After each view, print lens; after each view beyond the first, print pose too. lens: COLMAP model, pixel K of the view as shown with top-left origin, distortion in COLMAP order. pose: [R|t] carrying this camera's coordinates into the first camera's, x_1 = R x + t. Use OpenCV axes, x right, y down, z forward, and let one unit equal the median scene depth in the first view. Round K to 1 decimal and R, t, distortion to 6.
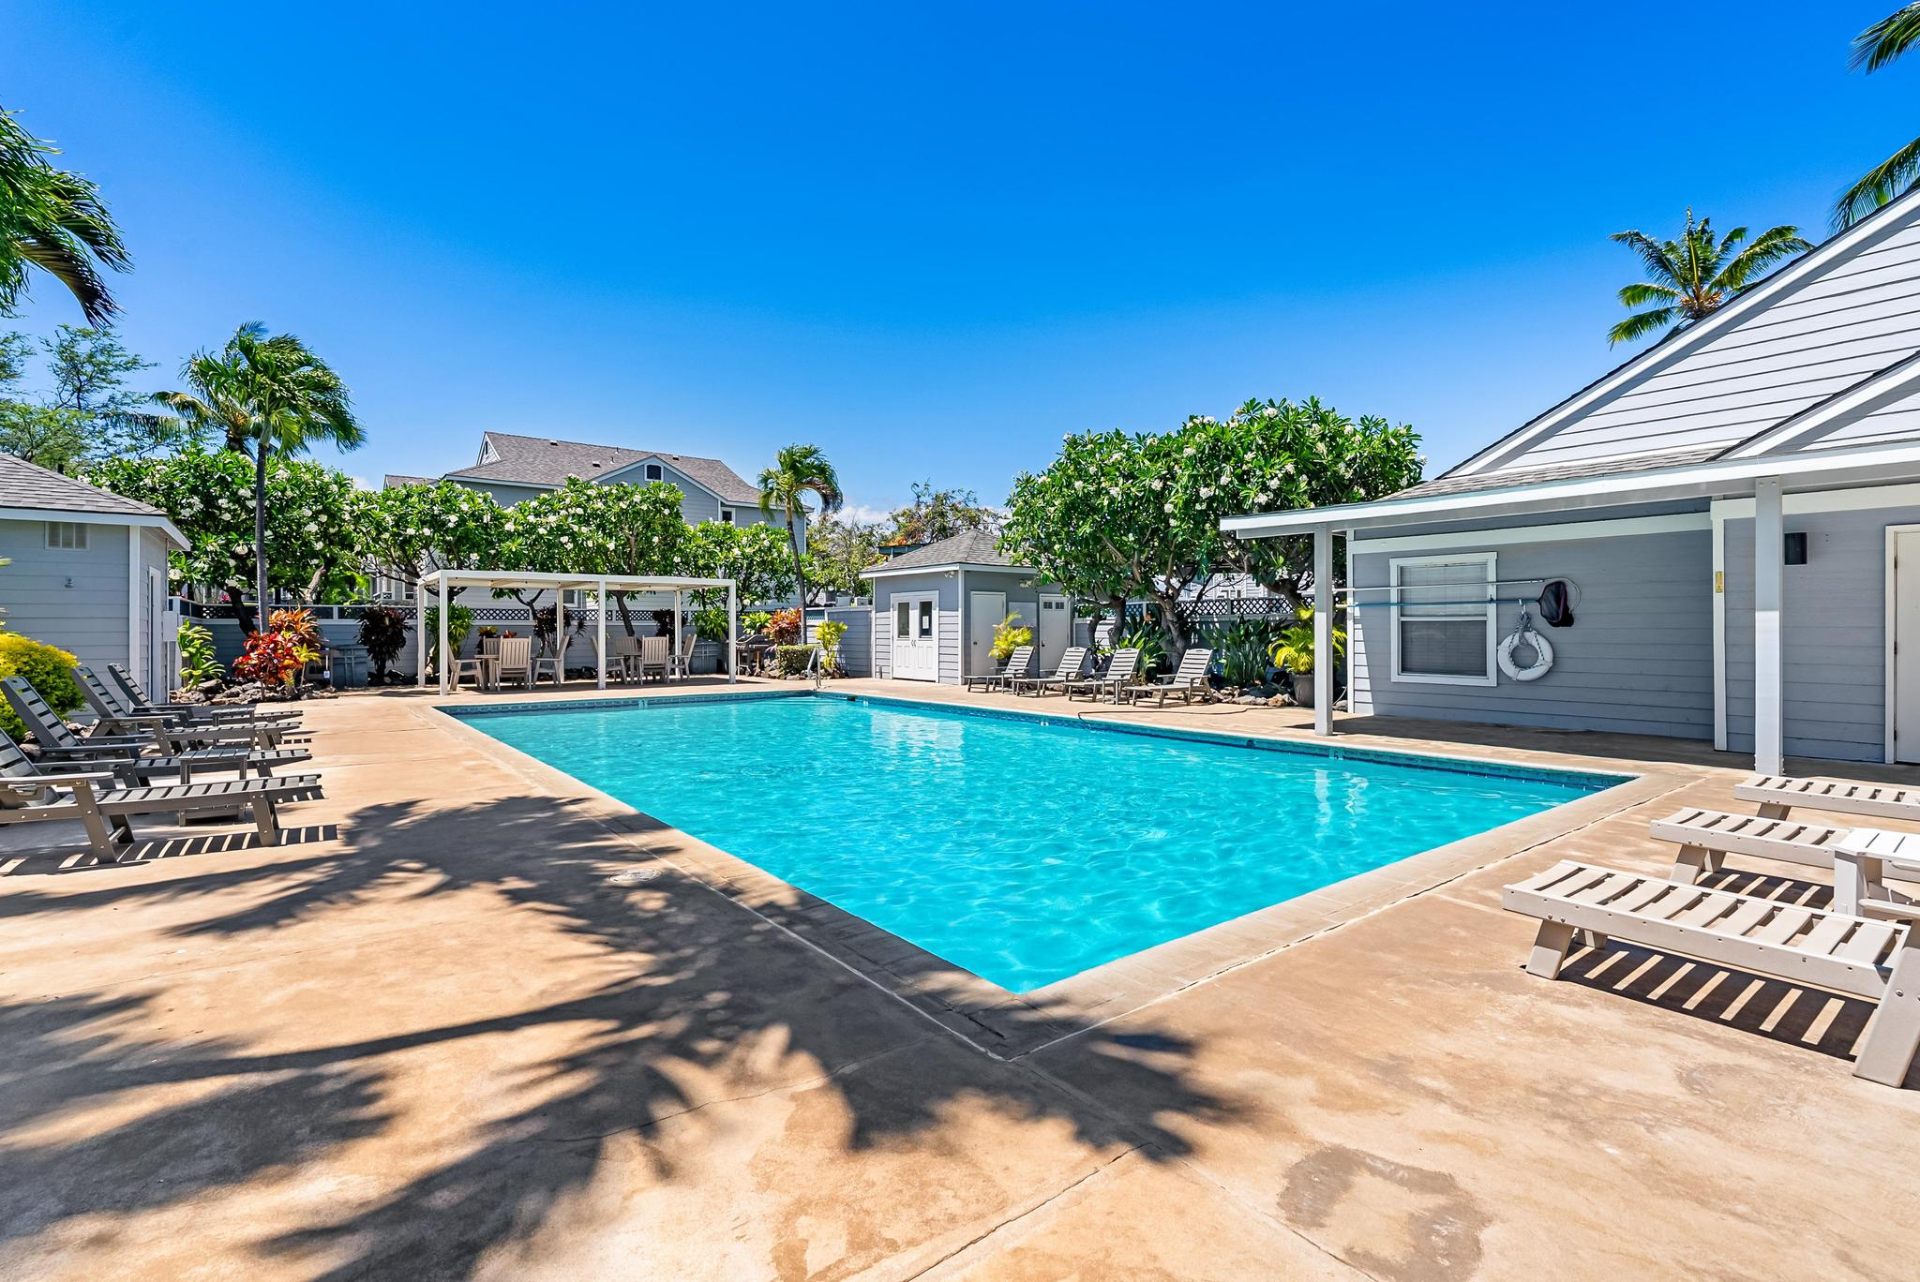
lens RADIAL K [[867.5, 0, 962.3], [0, 867.5, 636.9], [0, 0, 1]] dist [-0.007439, 0.000945]
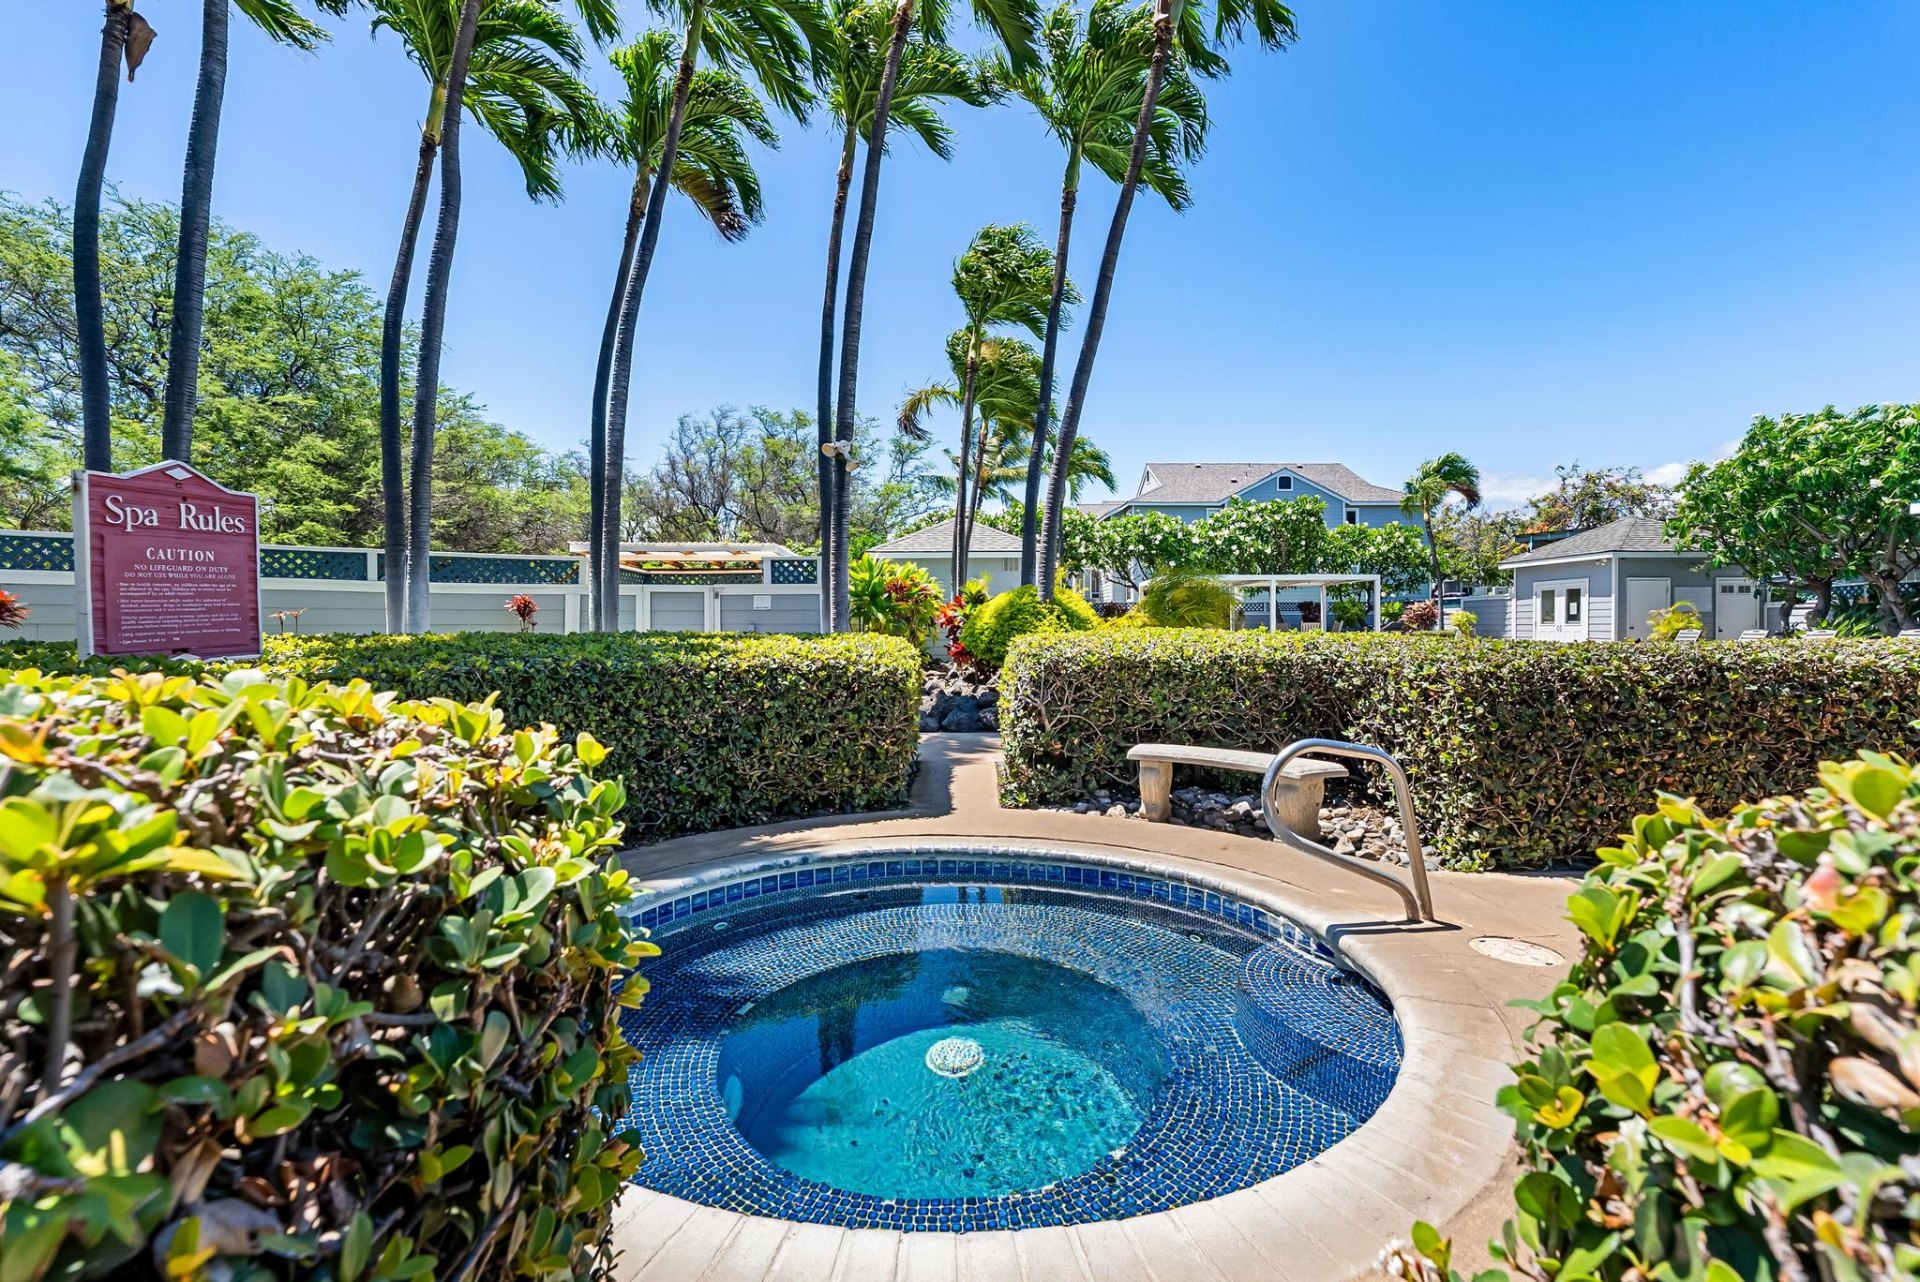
lens RADIAL K [[867.5, 0, 962.3], [0, 867.5, 636.9], [0, 0, 1]] dist [-0.007439, 0.000945]
pose [[0.793312, 0.008380, -0.608757, 0.007916], [-0.005424, 0.999963, 0.006696, 0.014004], [0.608791, -0.002010, 0.793328, -0.269357]]
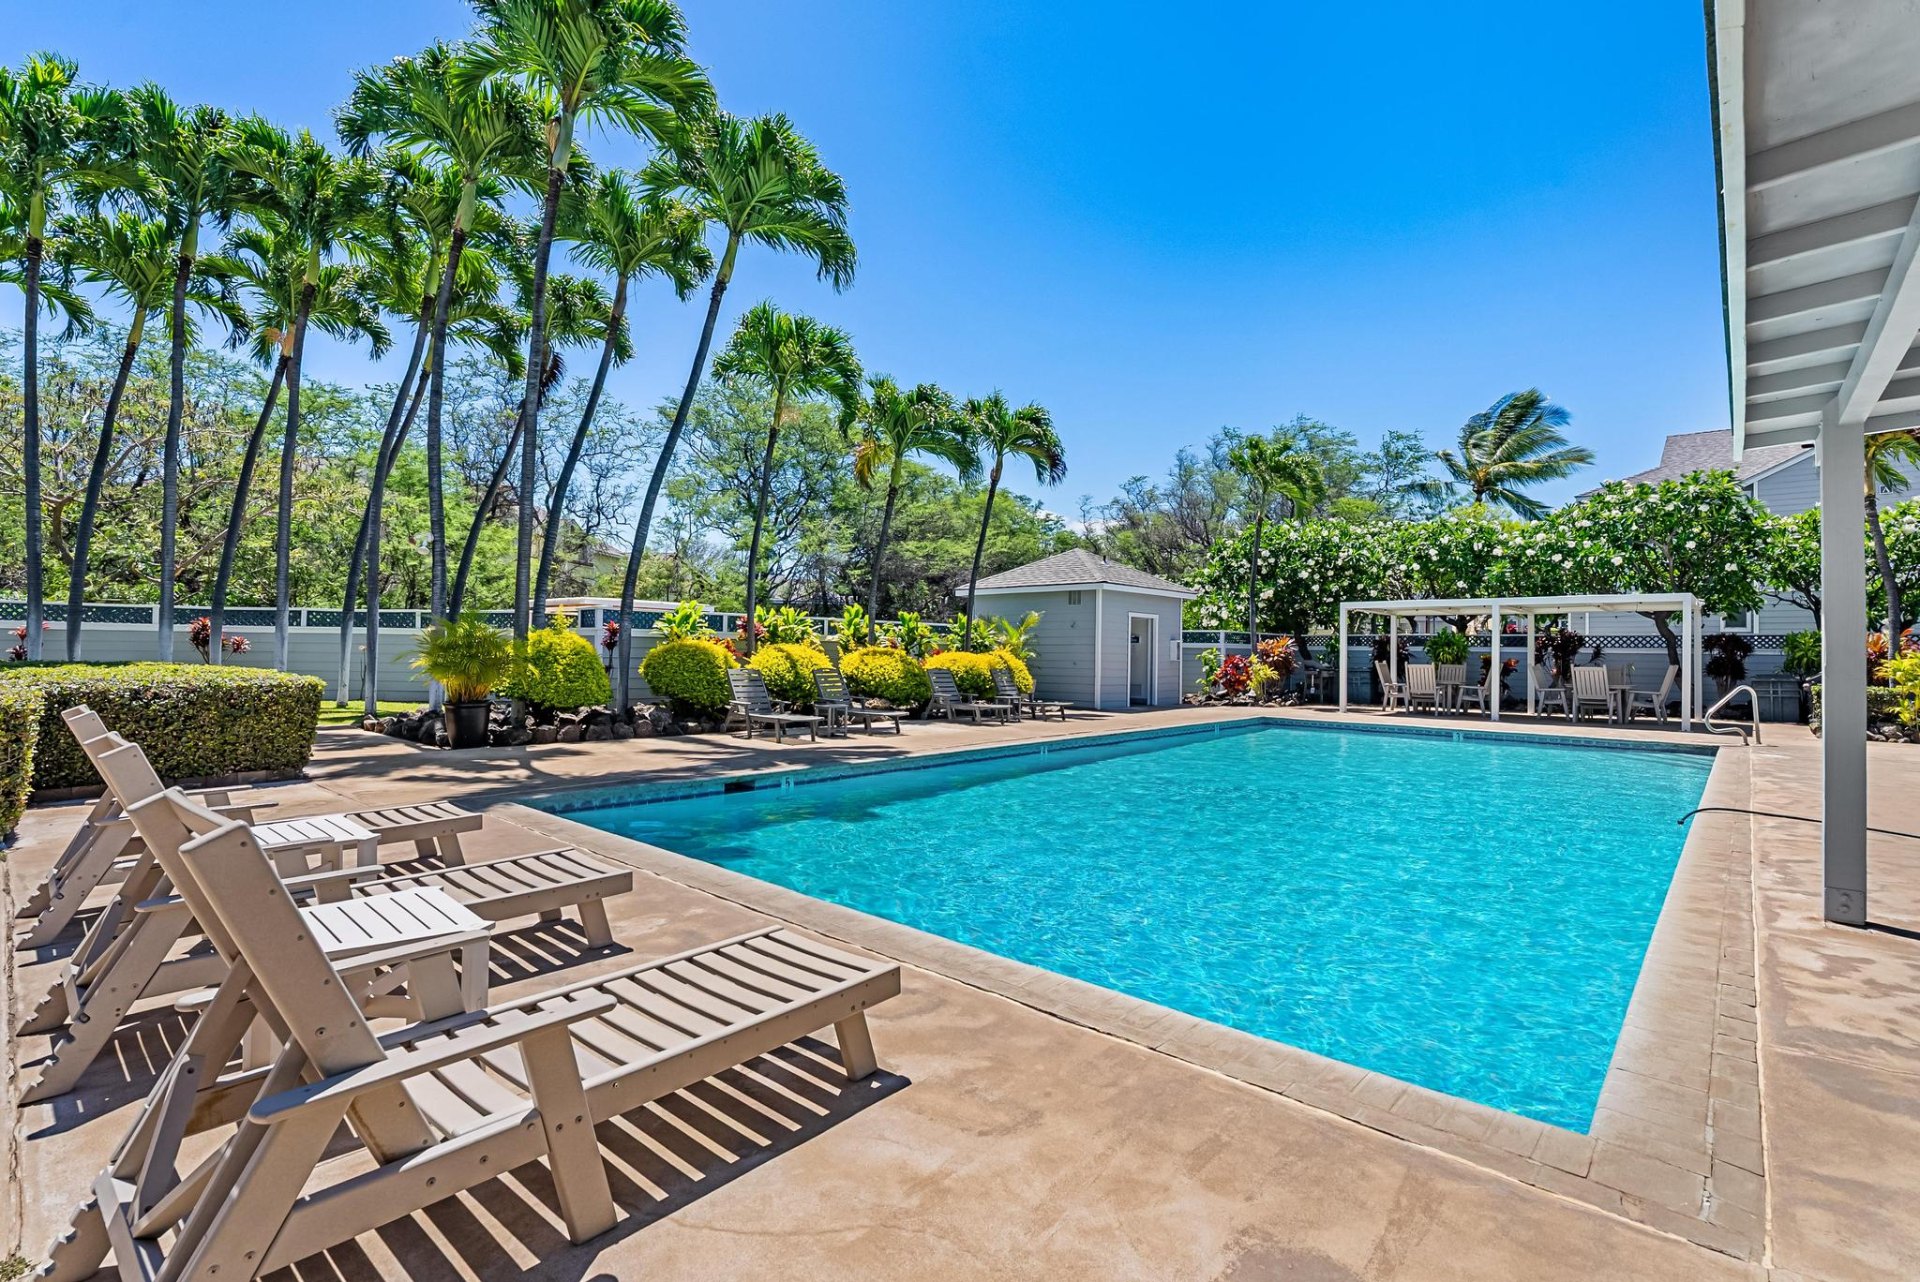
lens RADIAL K [[867.5, 0, 962.3], [0, 867.5, 636.9], [0, 0, 1]] dist [-0.007439, 0.000945]
pose [[0.214495, -0.005475, -0.976710, 0.291667], [-0.019349, 0.999764, -0.009854, -0.008151], [0.976533, 0.021012, 0.214338, 0.189946]]
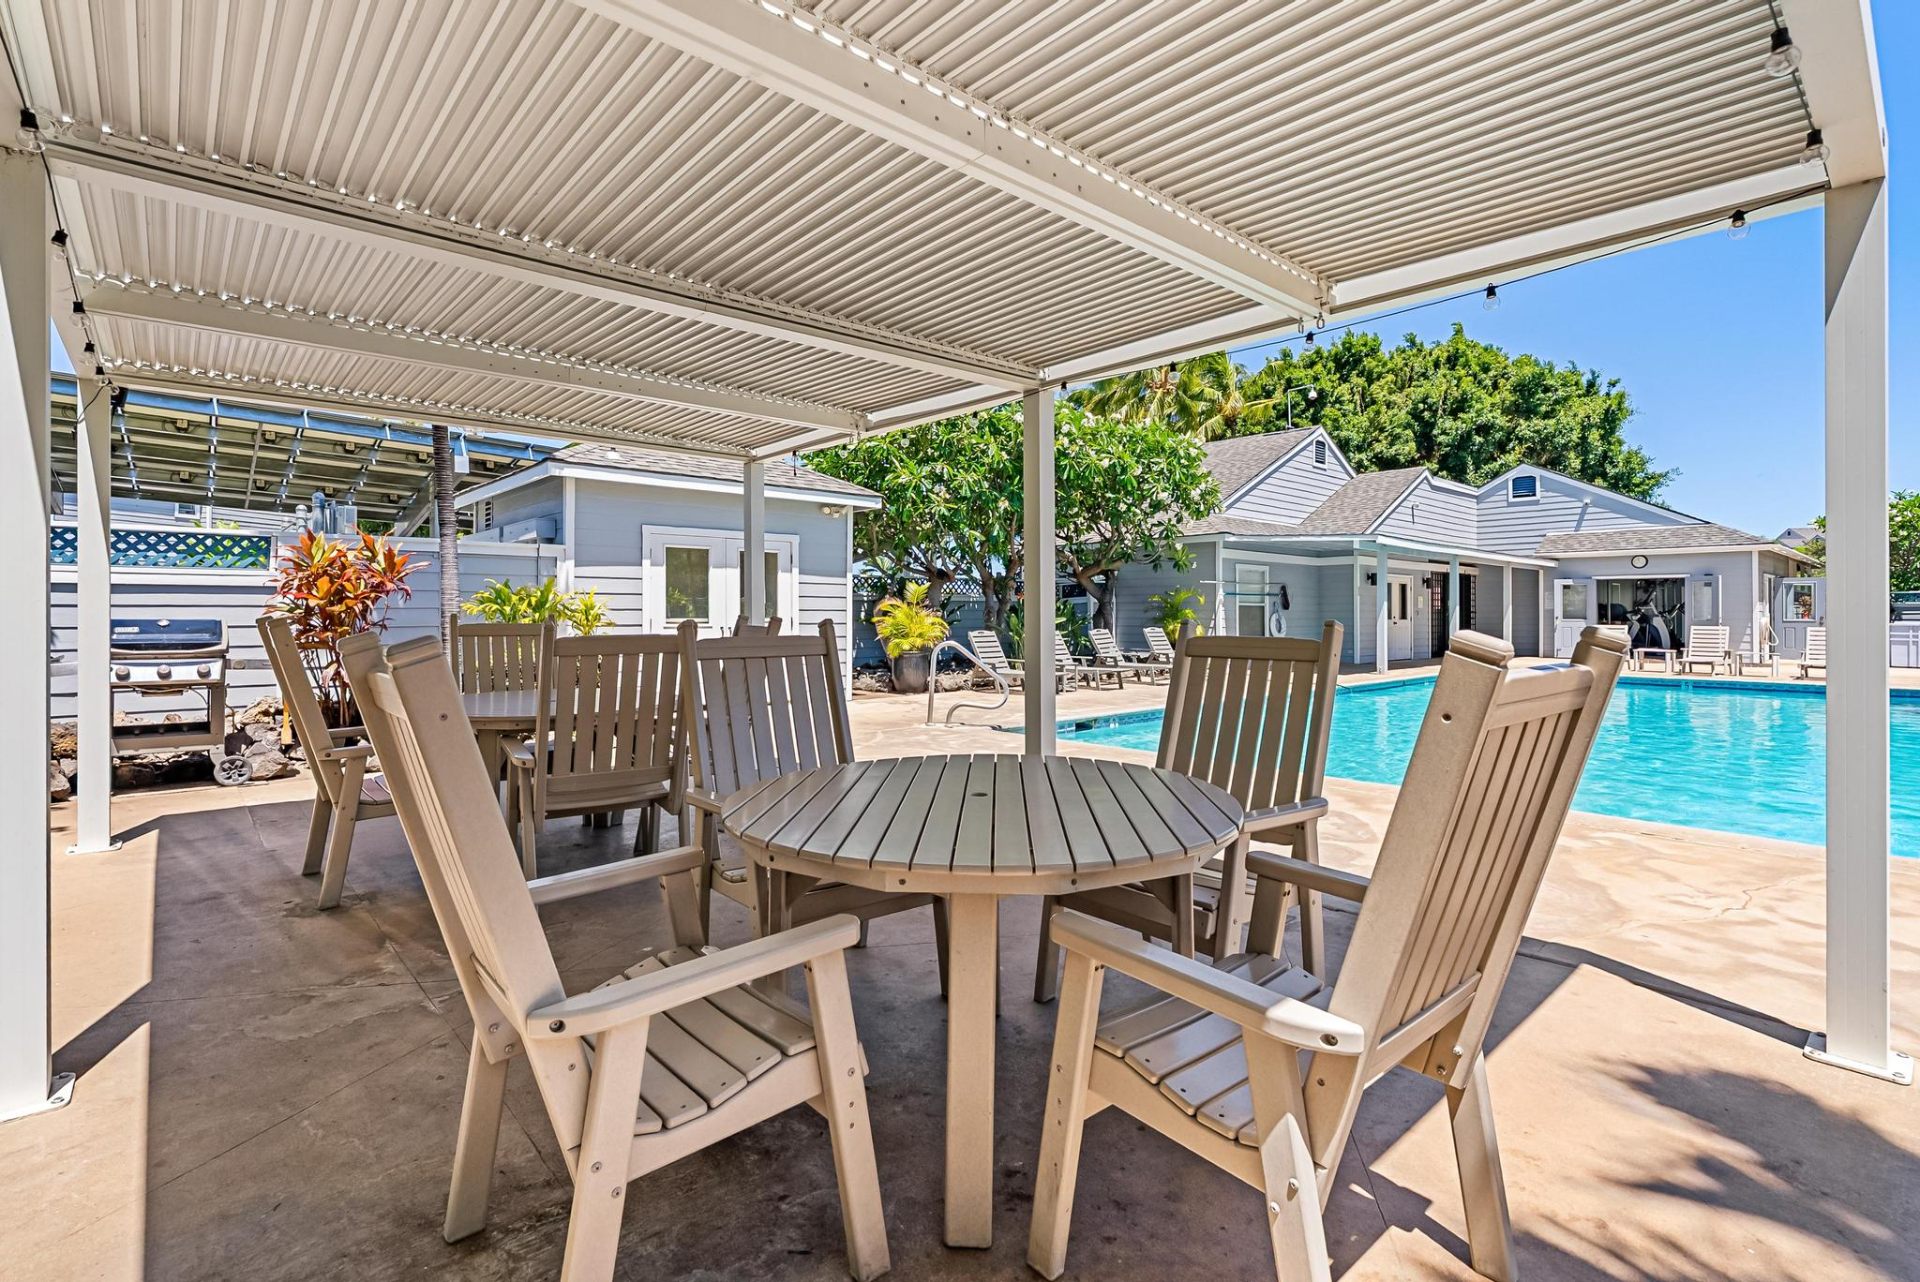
lens RADIAL K [[867.5, 0, 962.3], [0, 867.5, 636.9], [0, 0, 1]] dist [-0.007439, 0.000945]
pose [[-0.079463, -0.018740, 0.996662, -0.521642], [0.015059, 0.999687, 0.019998, -0.000726], [-0.996724, 0.016598, -0.079156, 0.886144]]
